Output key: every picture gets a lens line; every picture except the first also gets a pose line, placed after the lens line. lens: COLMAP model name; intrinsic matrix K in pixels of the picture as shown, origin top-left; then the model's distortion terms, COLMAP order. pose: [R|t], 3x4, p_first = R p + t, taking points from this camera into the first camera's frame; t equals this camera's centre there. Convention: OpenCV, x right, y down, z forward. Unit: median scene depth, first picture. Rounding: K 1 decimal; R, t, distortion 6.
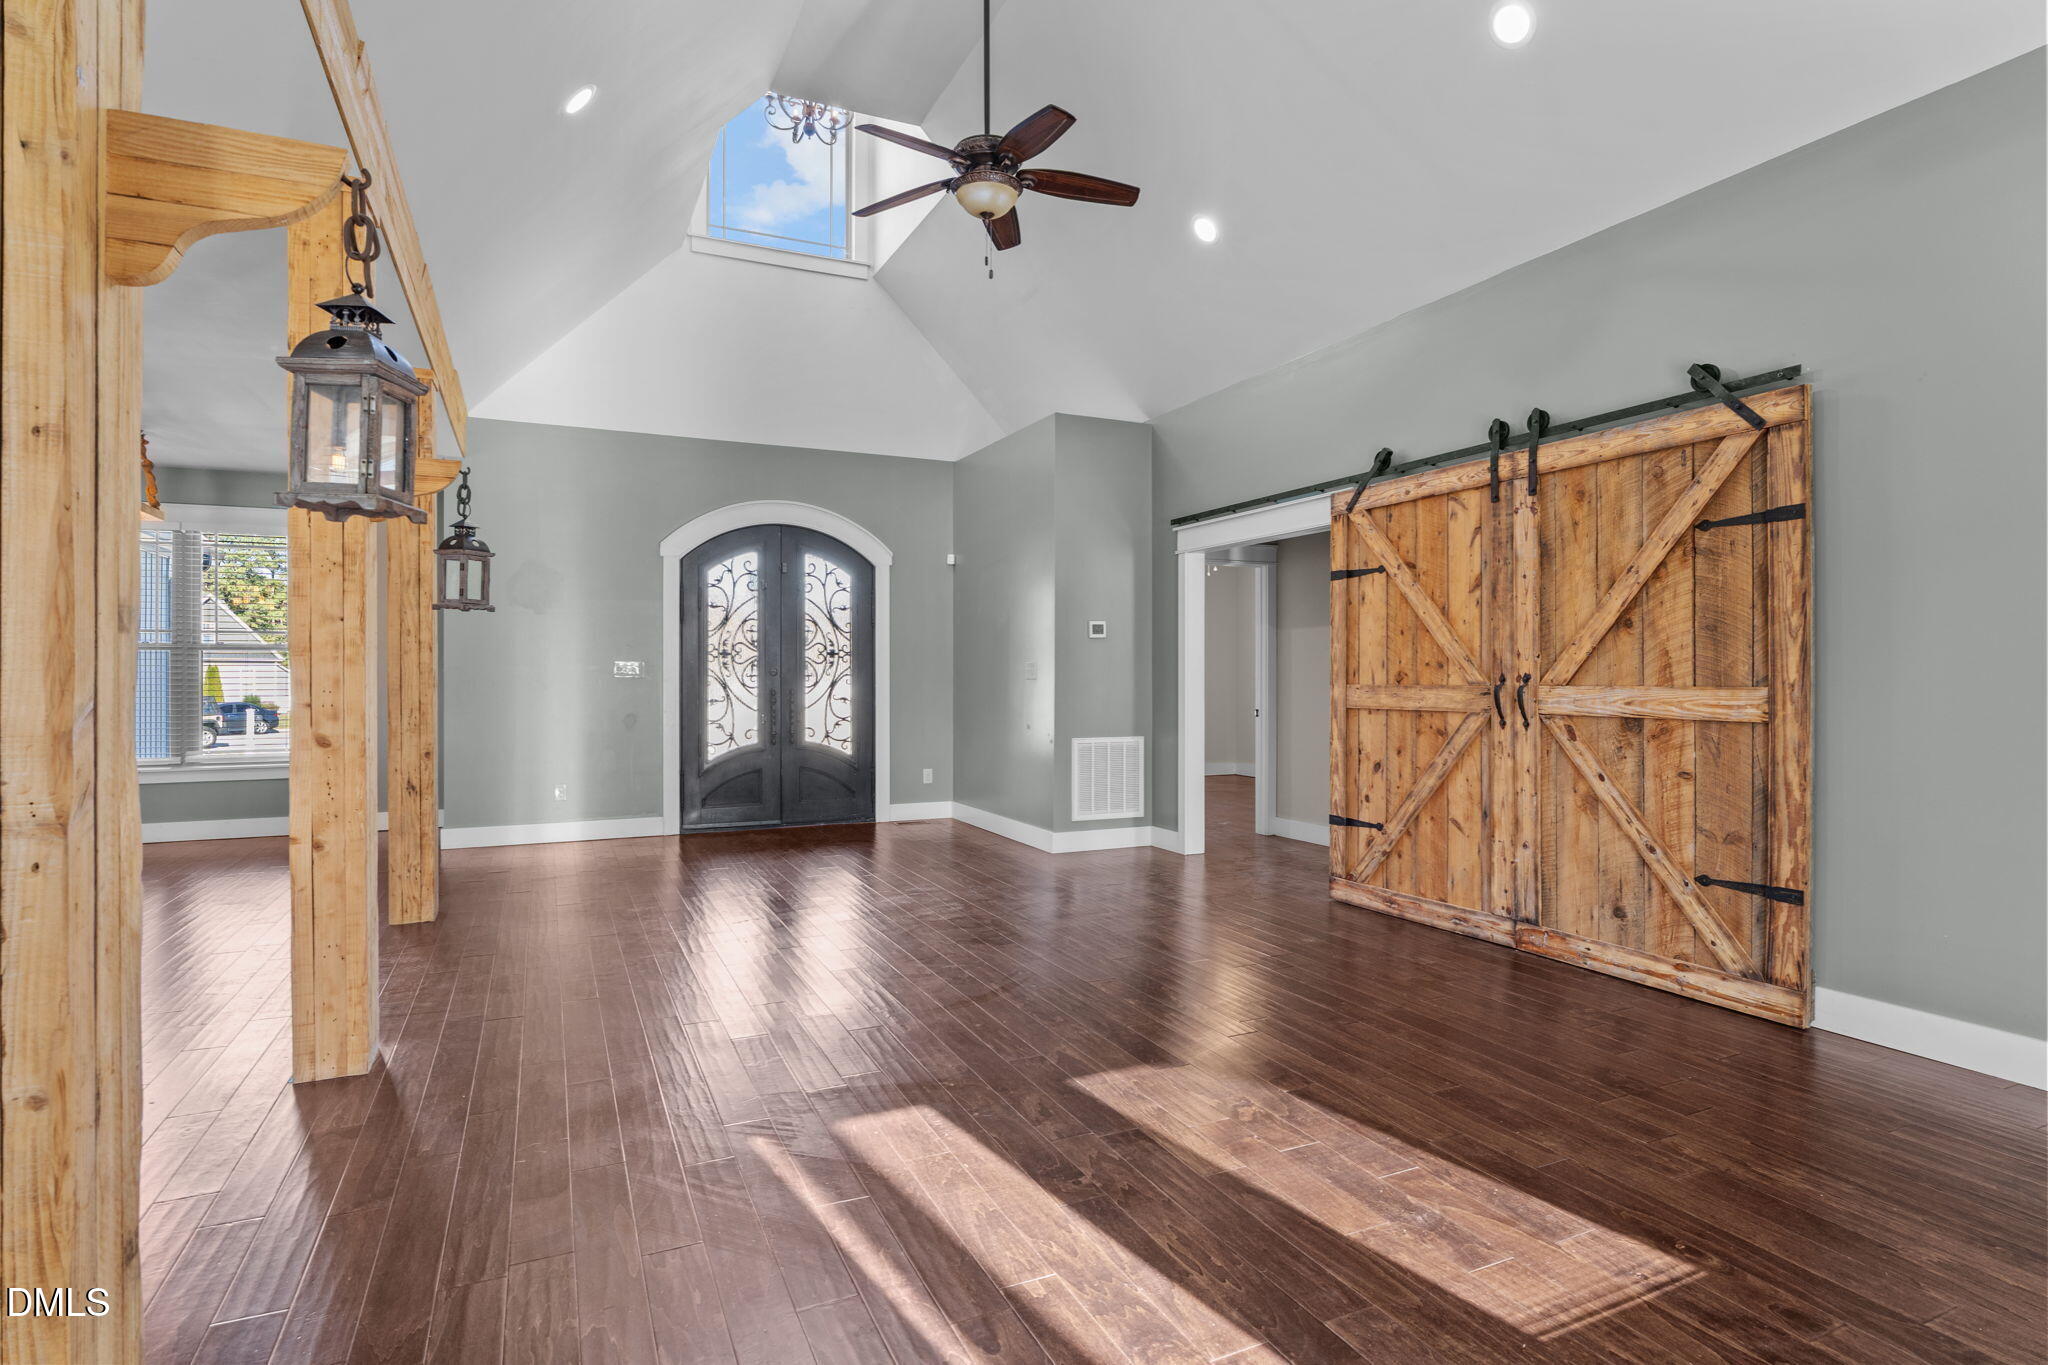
lens RADIAL K [[1041.9, 0, 1031.6], [0, 1041.9, 678.7], [0, 0, 1]] dist [-0.012967, -0.000326]
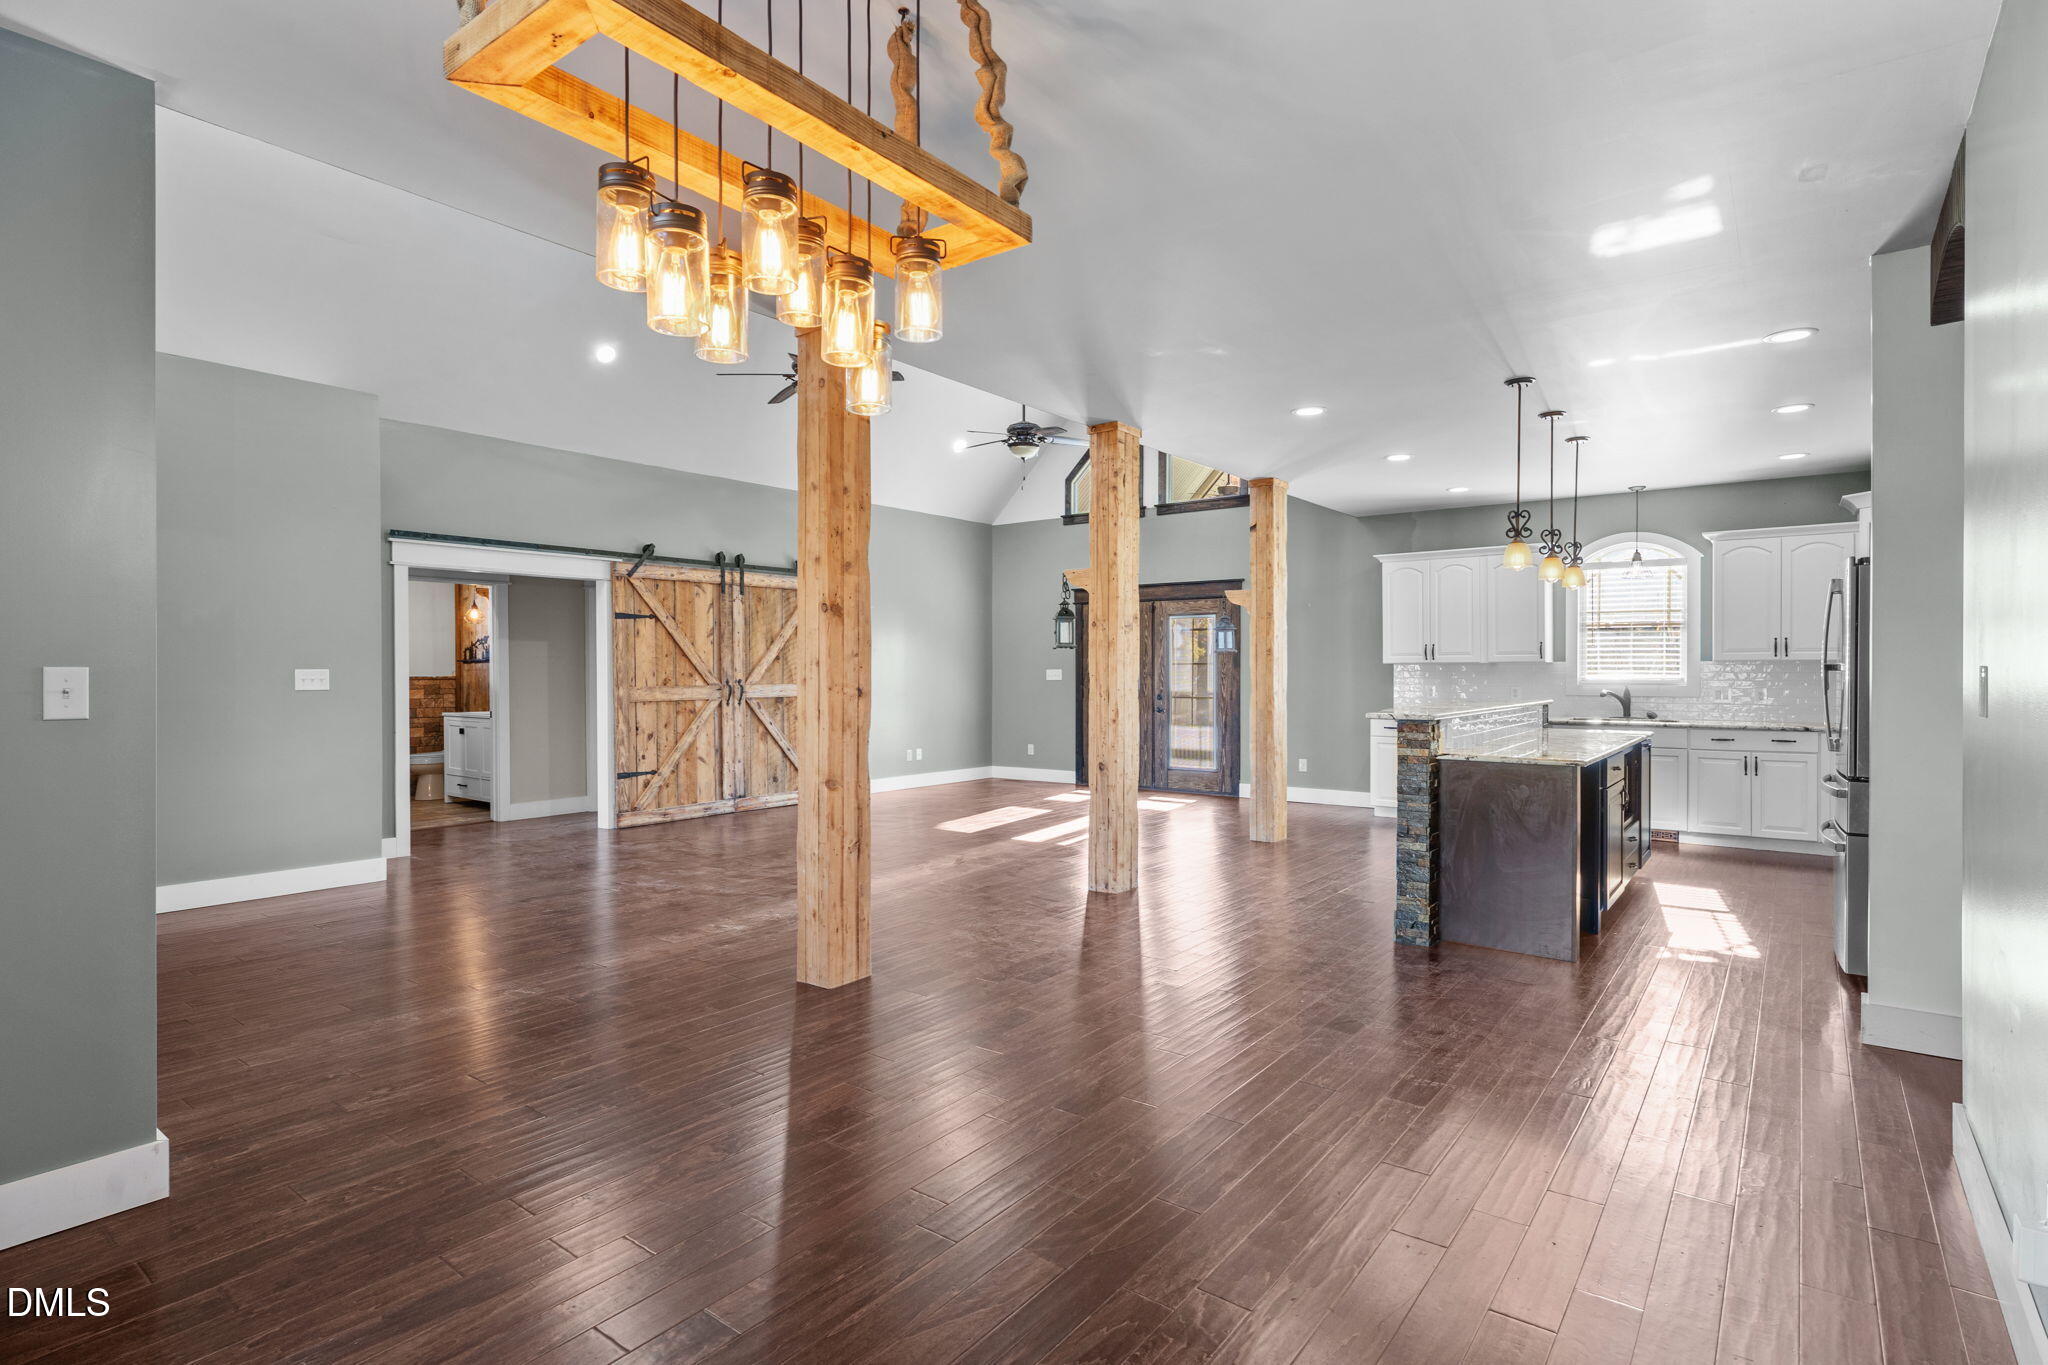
lens RADIAL K [[996.0, 0, 1030.6], [0, 996.0, 675.7], [0, 0, 1]] dist [-0.016084, -0.000243]
pose [[-0.458921, -0.003757, 0.888469, -1.364601], [0.004881, 0.999965, 0.006750, -0.019377], [-0.888464, 0.007435, -0.458887, 1.208874]]
